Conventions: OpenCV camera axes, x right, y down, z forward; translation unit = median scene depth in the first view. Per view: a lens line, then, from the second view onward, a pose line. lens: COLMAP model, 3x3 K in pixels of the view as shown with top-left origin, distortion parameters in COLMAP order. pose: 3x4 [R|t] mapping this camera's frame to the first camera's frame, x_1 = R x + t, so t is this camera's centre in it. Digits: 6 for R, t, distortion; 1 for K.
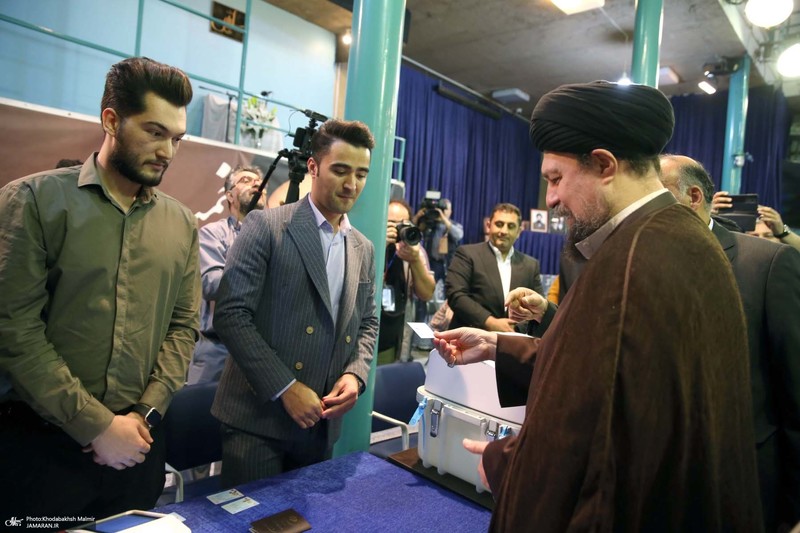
lens RADIAL K [[566.4, 0, 401.7], [0, 566.4, 253.3], [0, 0, 1]] dist [-0.076621, 0.089742]
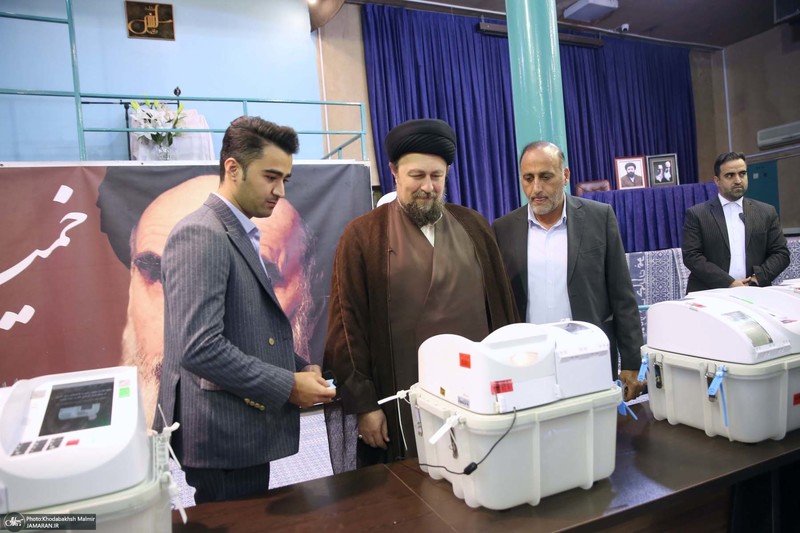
lens RADIAL K [[608.0, 0, 421.1], [0, 608.0, 256.7], [0, 0, 1]] dist [-0.081638, 0.118238]
pose [[0.905359, -0.152766, -0.396216, 0.291470], [0.147997, 0.988062, -0.042783, 0.034677], [0.398022, -0.019905, 0.917160, 0.245663]]
